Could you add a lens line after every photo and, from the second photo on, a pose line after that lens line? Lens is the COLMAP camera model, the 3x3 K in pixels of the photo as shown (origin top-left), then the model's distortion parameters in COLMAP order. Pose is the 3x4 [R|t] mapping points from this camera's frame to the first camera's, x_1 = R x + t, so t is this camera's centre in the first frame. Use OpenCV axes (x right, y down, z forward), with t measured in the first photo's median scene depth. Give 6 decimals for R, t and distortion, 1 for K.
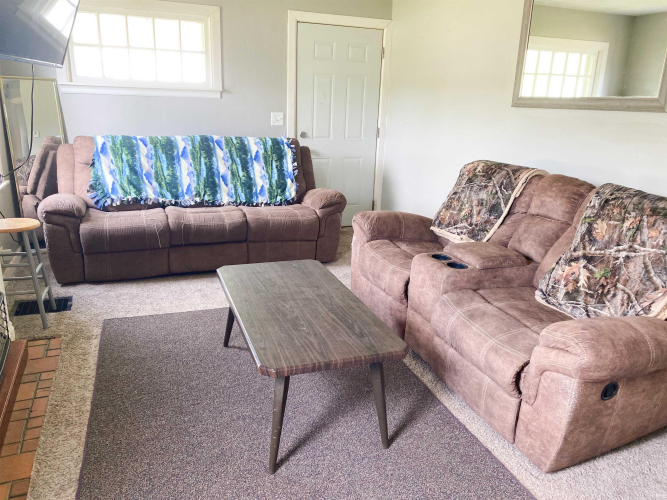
lens RADIAL K [[505.1, 0, 333.5], [0, 505.1, 250.0], [0, 0, 1]] dist [0.001346, -0.004898]
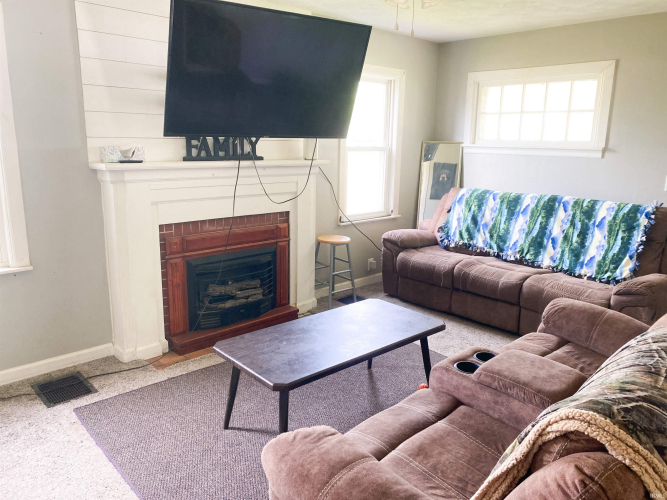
lens RADIAL K [[505.1, 0, 333.5], [0, 505.1, 250.0], [0, 0, 1]] dist [0.001346, -0.004898]
pose [[0.367489, 0.168814, -0.914579, 0.500792], [-0.265830, 0.961428, 0.070648, -0.083871], [0.891228, 0.217160, 0.398190, 0.267563]]
